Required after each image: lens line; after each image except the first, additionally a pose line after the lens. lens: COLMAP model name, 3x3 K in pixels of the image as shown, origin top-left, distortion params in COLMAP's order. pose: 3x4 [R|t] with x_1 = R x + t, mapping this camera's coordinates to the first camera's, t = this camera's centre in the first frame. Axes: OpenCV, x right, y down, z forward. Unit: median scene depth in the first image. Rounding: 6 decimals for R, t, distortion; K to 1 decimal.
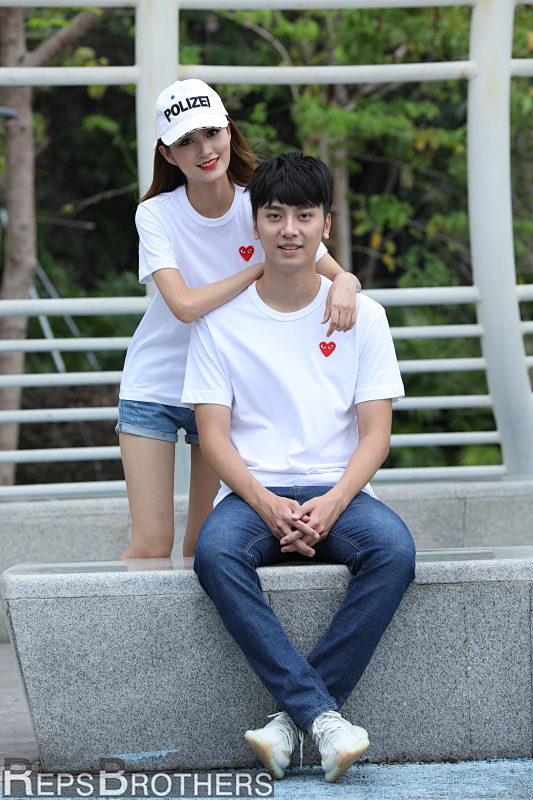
lens RADIAL K [[4101.9, 0, 266.5], [0, 4101.9, 400.0], [0, 0, 1]] dist [1.539401, -3.274325]
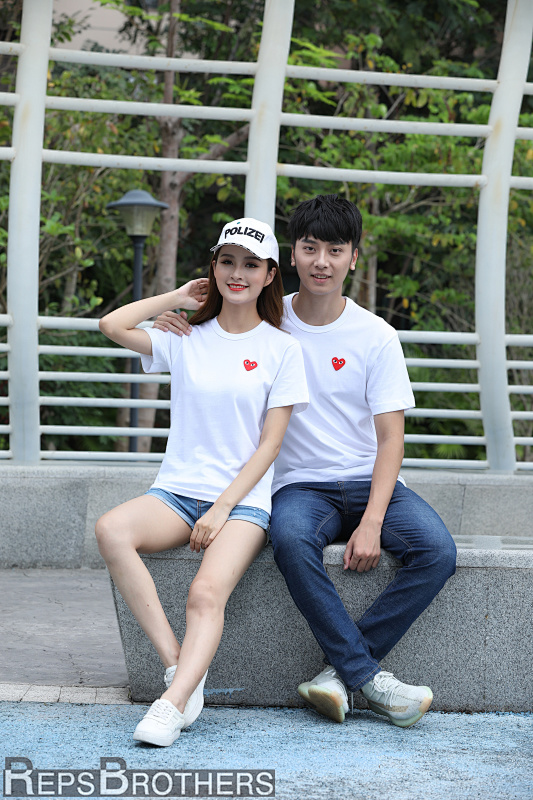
lens RADIAL K [[2426.8, 0, 266.5], [0, 2426.8, 400.0], [0, 0, 1]] dist [-0.066890, -0.740701]
pose [[0.997595, 0.066728, -0.018740, -0.004454], [-0.066731, 0.997771, 0.000450, -0.000314], [0.018728, 0.000802, 0.999824, 0.192363]]
